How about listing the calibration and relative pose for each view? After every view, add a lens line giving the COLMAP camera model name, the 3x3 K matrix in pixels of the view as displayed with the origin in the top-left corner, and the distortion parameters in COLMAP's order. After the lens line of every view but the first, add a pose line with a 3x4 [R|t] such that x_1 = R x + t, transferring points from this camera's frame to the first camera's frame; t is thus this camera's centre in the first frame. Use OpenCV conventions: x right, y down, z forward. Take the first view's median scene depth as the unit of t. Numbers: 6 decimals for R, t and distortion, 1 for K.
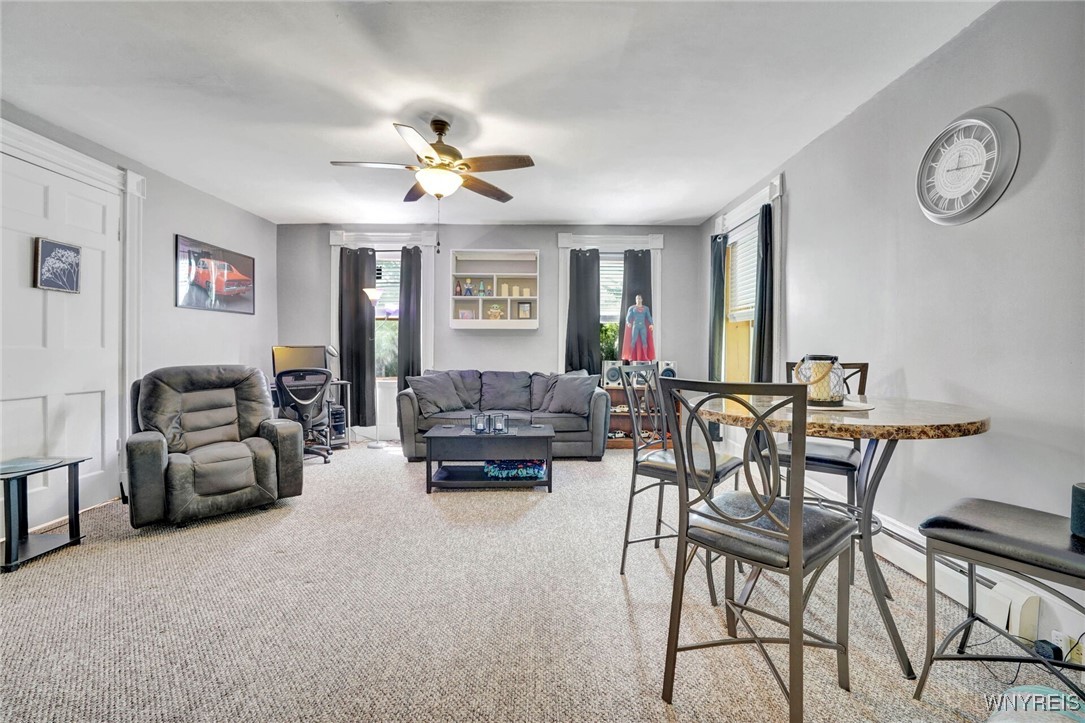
lens RADIAL K [[468.6, 0, 542.5], [0, 468.6, 361.5], [0, 0, 1]] dist [-0.024127, 0.000392]
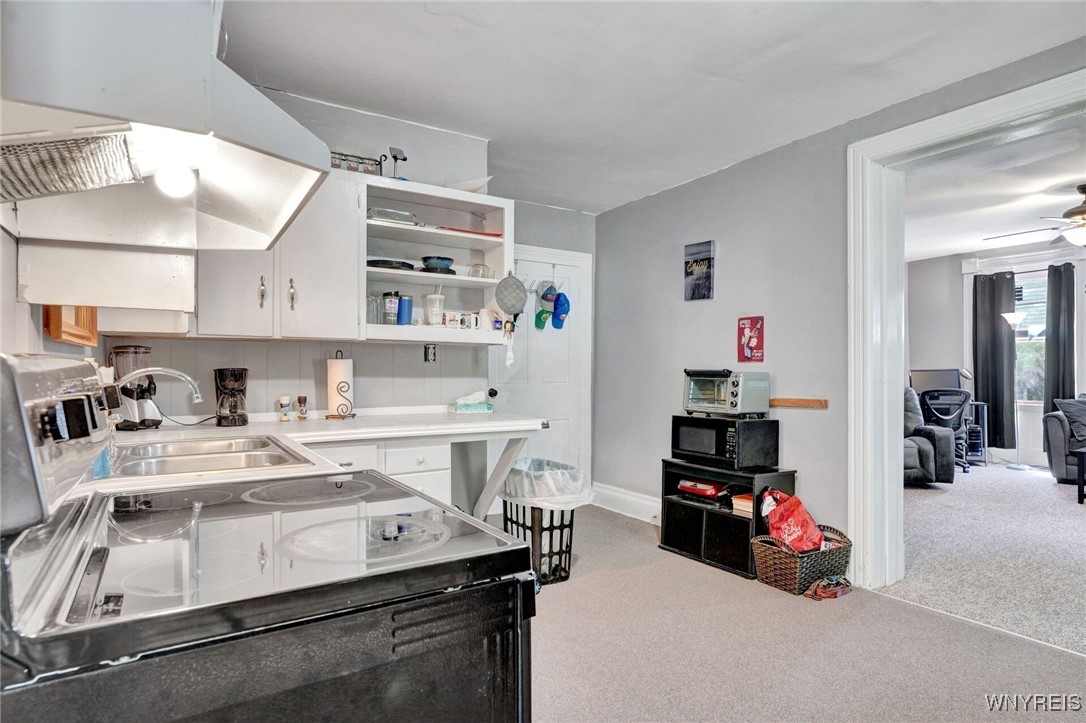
lens RADIAL K [[580.6, 0, 543.0], [0, 580.6, 361.5], [0, 0, 1]] dist [-0.001418, 0.000294]
pose [[0.527817, -0.015986, -0.849208, 0.171490], [-0.014166, 0.999518, -0.027620, 0.000009], [0.849240, 0.026608, 0.527336, -0.541351]]
